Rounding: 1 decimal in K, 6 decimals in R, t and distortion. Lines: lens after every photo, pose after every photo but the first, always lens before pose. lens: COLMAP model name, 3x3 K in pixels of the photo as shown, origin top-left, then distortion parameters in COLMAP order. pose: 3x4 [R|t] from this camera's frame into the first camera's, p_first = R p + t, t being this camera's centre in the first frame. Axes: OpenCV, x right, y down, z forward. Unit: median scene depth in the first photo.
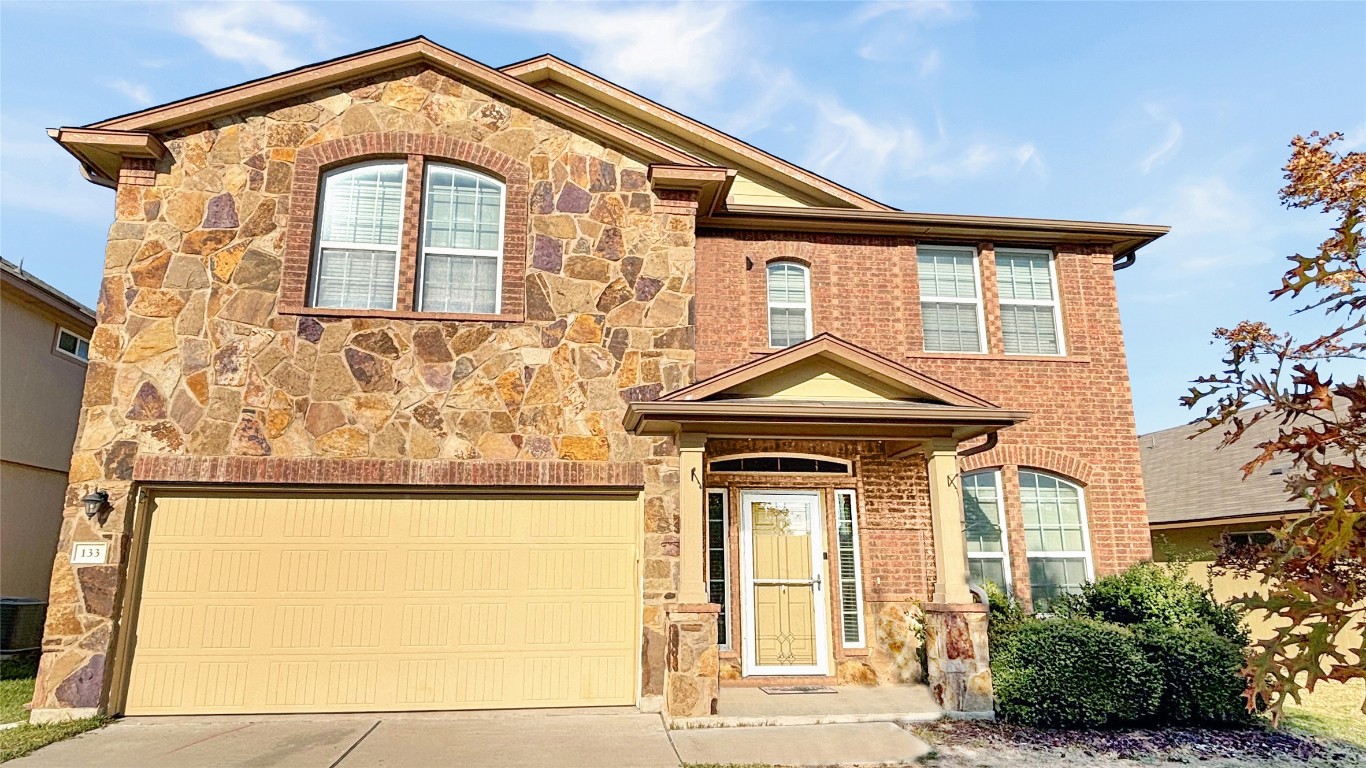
lens RADIAL K [[765.8, 0, 703.5], [0, 765.8, 365.5], [0, 0, 1]] dist [0.019862, -0.016517]
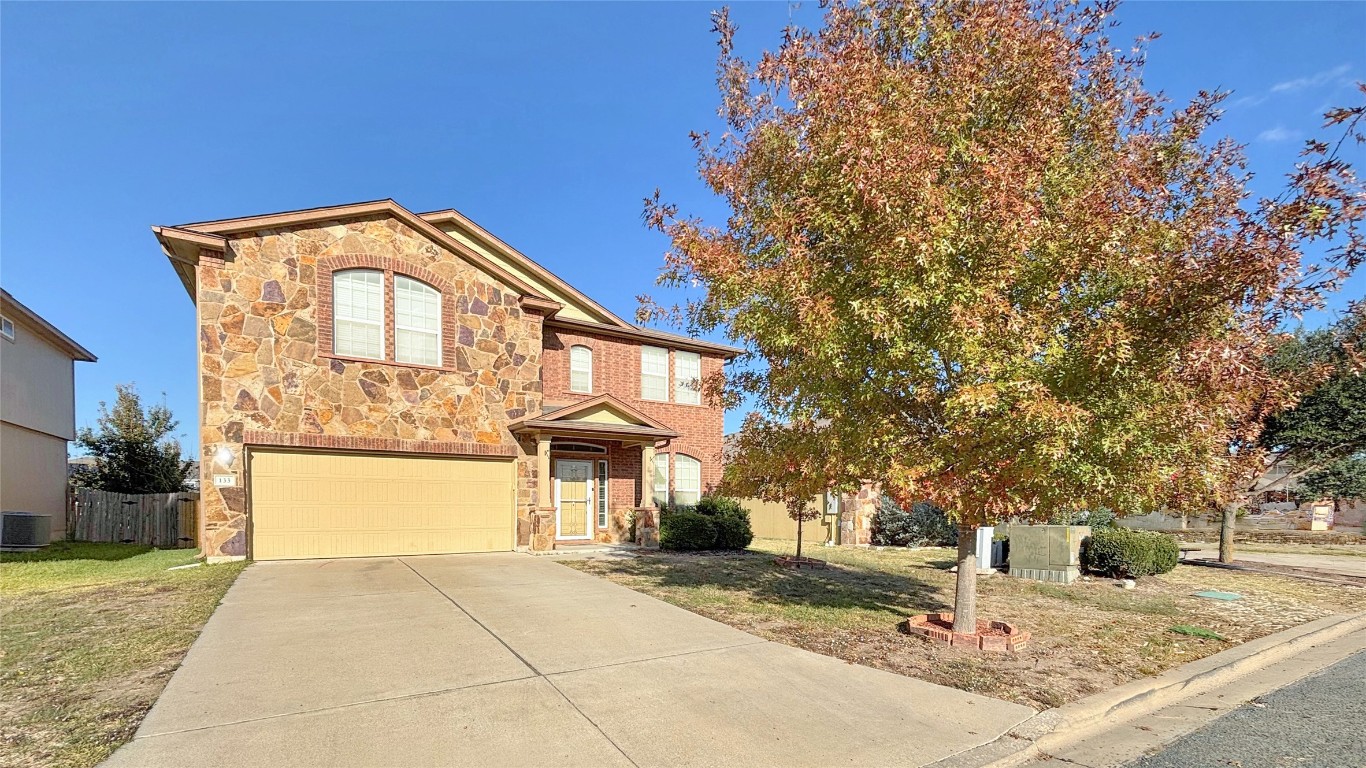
lens RADIAL K [[572.1, 0, 678.9], [0, 572.1, 488.3], [0, 0, 1]] dist [0.001936, 0.000537]
pose [[0.916427, 0.015807, 0.399890, -0.297058], [-0.104588, 0.973953, 0.201187, -0.123707], [-0.386294, -0.226197, 0.894210, -0.624417]]
